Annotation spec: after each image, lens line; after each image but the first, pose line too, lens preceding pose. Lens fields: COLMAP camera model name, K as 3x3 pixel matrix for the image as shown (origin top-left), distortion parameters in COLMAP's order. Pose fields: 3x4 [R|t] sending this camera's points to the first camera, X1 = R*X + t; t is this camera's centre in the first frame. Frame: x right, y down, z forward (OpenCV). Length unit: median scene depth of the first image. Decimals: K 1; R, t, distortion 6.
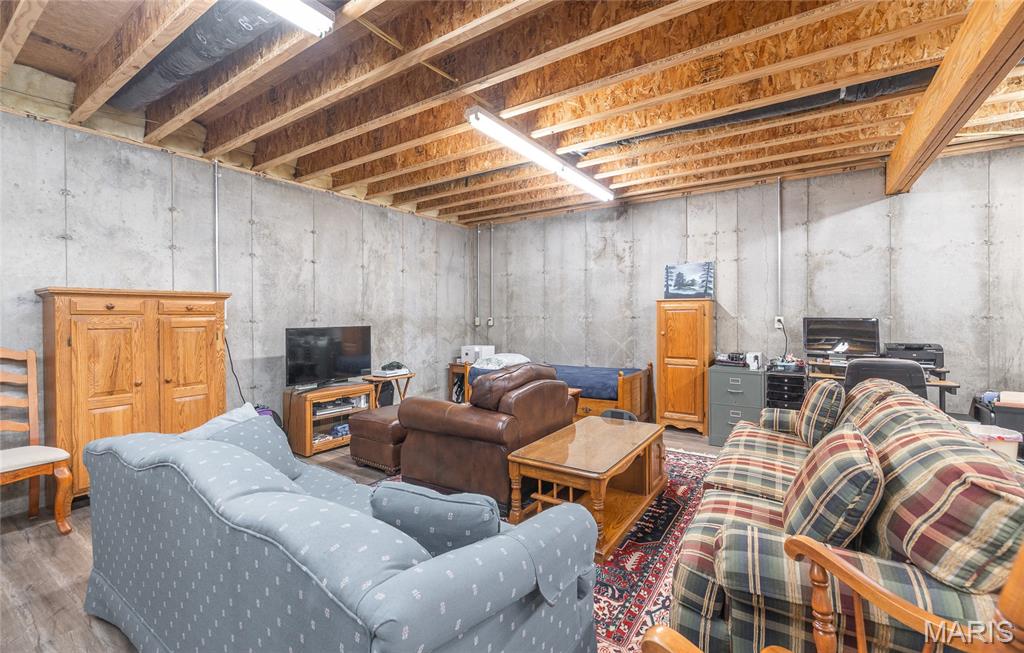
lens RADIAL K [[434.8, 0, 508.3], [0, 434.8, 321.7], [0, 0, 1]] dist [0.000968, 0.000330]
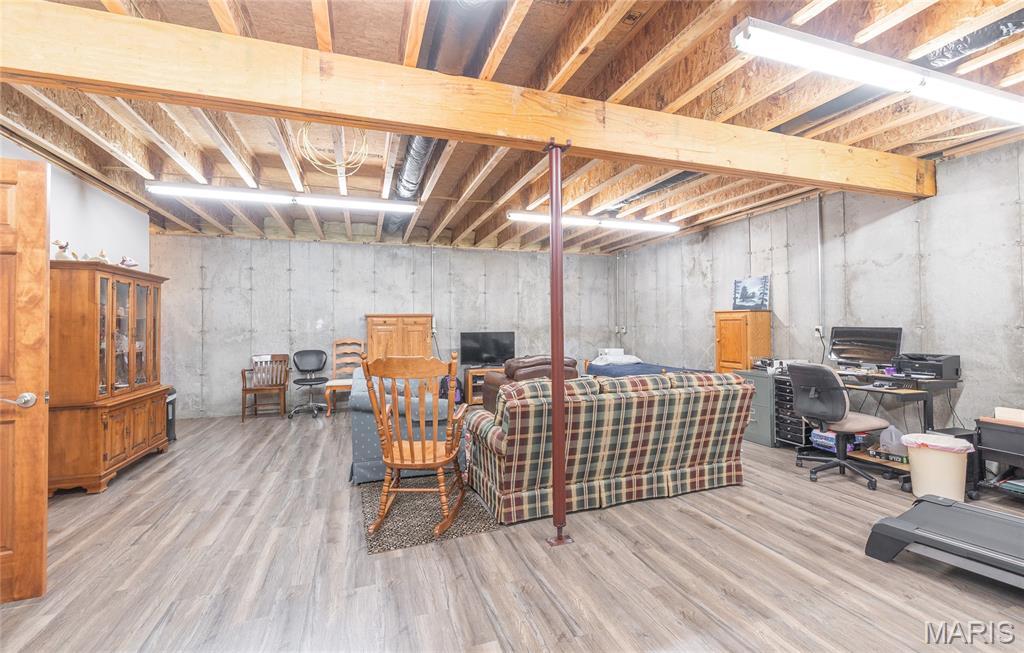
lens RADIAL K [[434.8, 0, 509.6], [0, 434.8, 323.4], [0, 0, 1]] dist [0.000968, 0.000330]
pose [[0.795886, -0.003310, -0.605437, 0.611389], [-0.005592, 0.999902, -0.012818, -0.000313], [0.605420, 0.013588, 0.795790, -0.256925]]
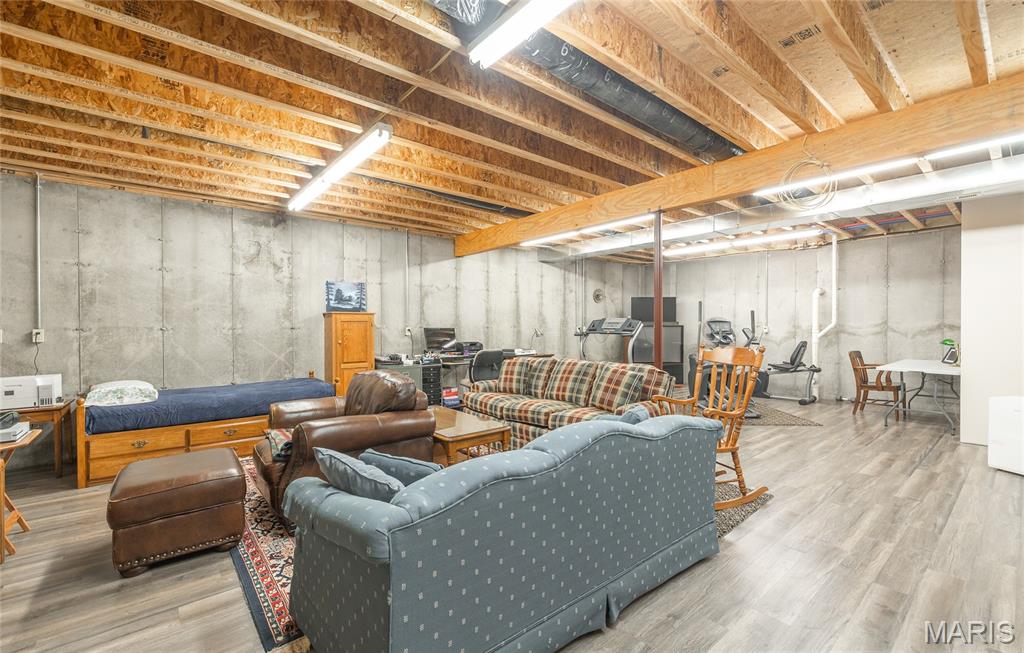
lens RADIAL K [[434.8, 0, 513.0], [0, 434.8, 328.8], [0, 0, 1]] dist [0.000968, 0.000330]
pose [[0.276734, -0.003444, 0.960940, -0.598719], [0.015846, 0.999874, -0.000980, 0.000510], [-0.960816, 0.015498, 0.276753, 0.254120]]
